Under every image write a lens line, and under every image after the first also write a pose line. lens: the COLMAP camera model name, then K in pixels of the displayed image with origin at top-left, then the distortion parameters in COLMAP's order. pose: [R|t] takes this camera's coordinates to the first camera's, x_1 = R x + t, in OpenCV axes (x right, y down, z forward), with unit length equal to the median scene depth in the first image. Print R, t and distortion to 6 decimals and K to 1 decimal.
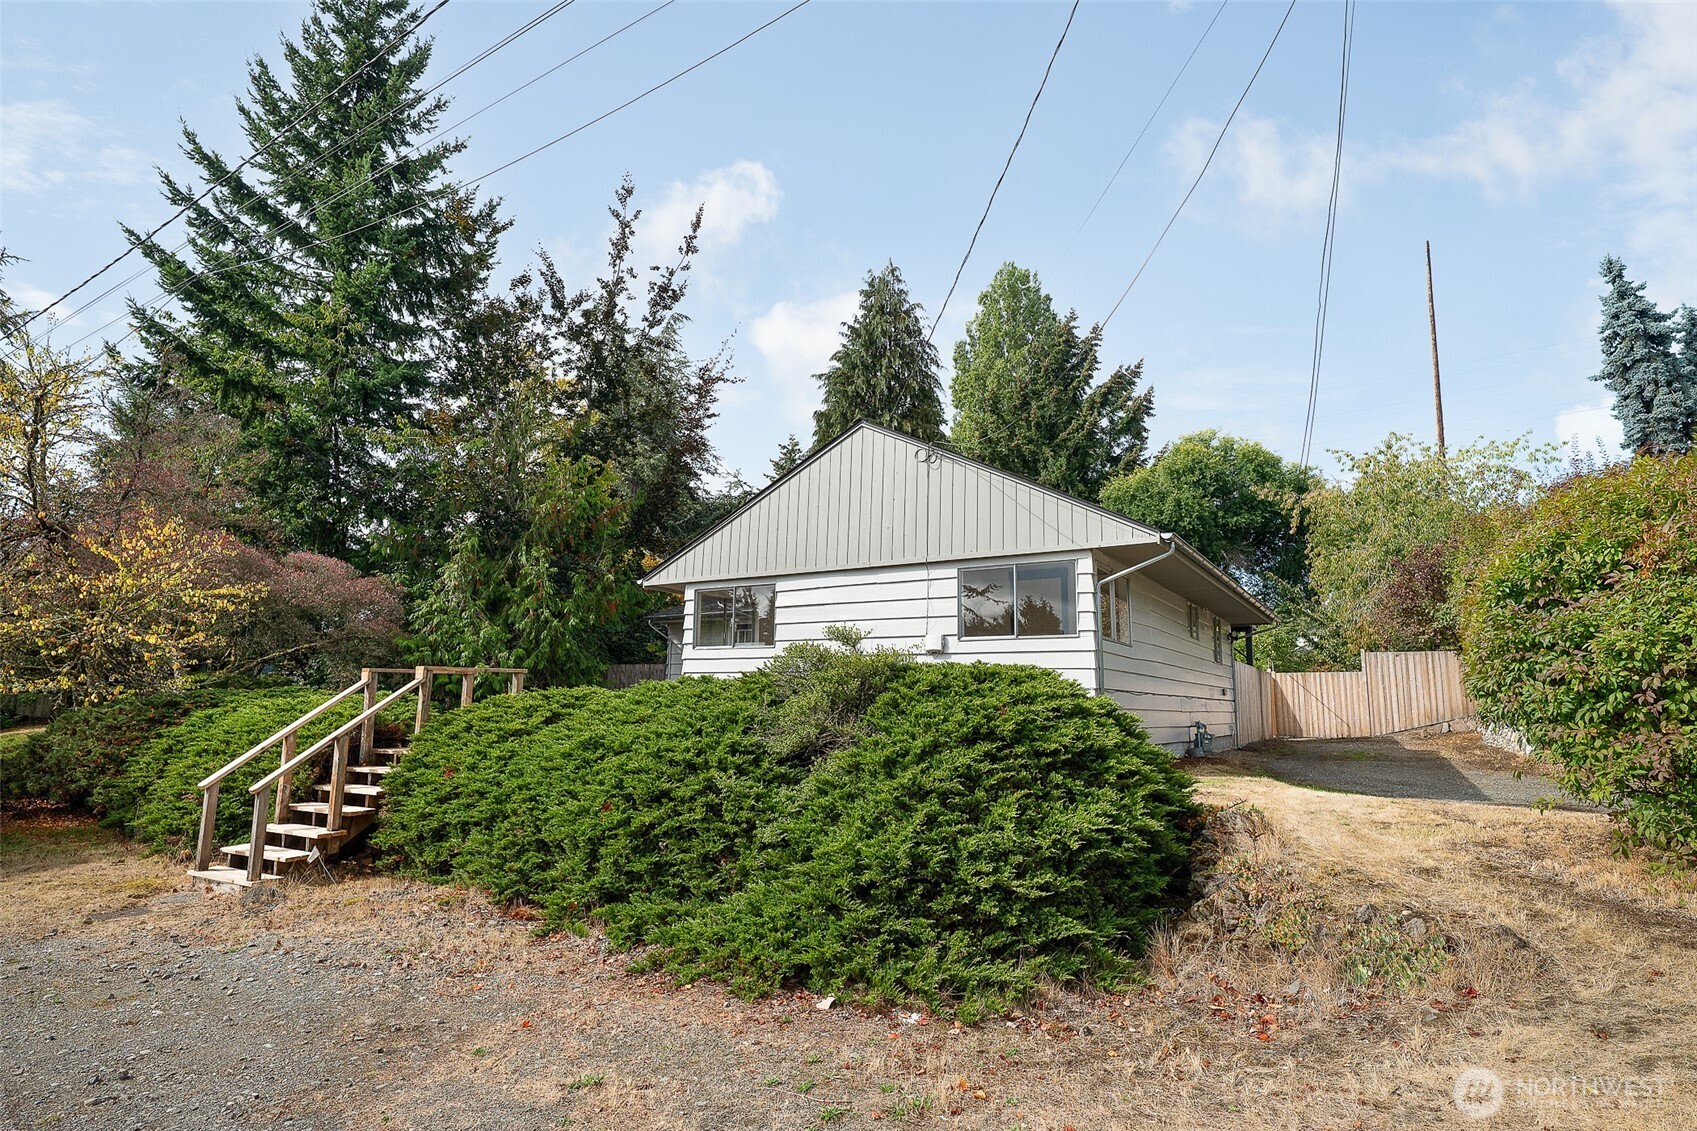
lens RADIAL K [[885.8, 0, 848.5], [0, 885.8, 565.5], [0, 0, 1]] dist [0.002173, 0.000814]
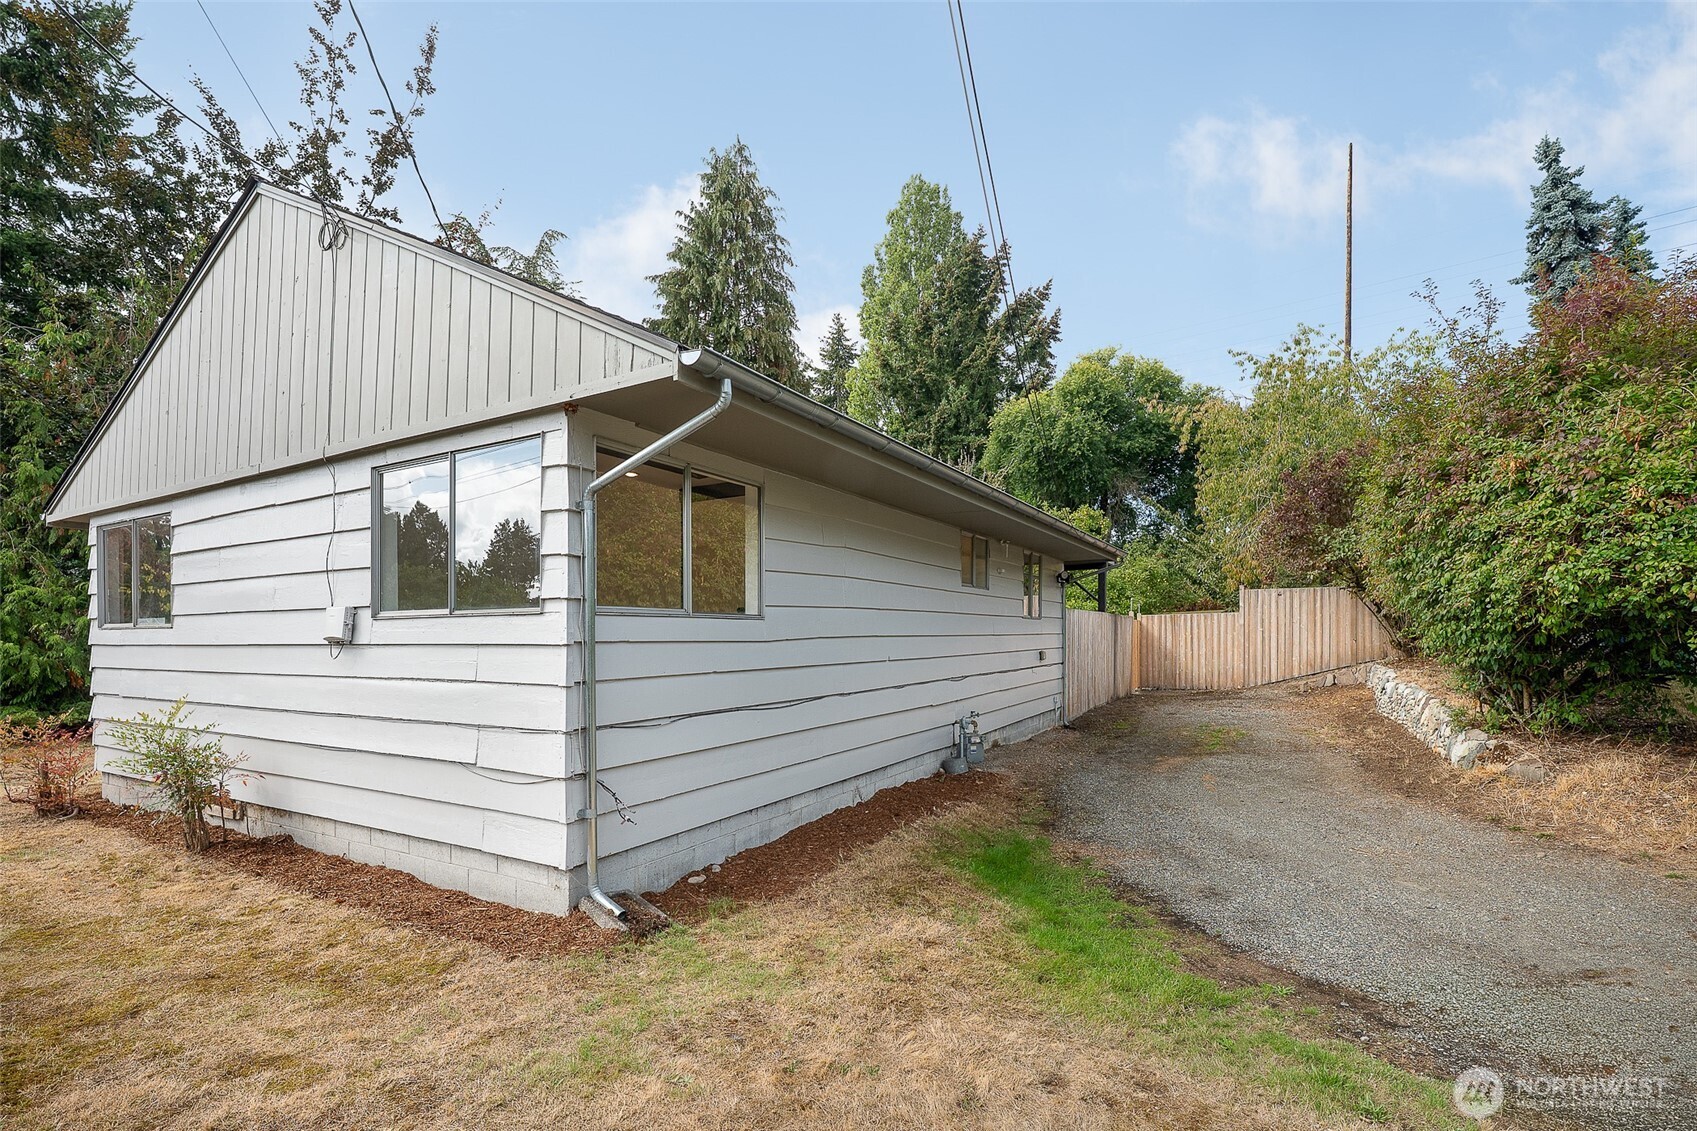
lens RADIAL K [[775.7, 0, 845.8], [0, 775.7, 640.8], [0, 0, 1]] dist [-0.011833, 0.000014]
pose [[0.999304, -0.023248, 0.029184, 0.118414], [0.017960, 0.985297, 0.169906, 0.009355], [-0.032704, -0.169263, 0.985028, 0.182733]]
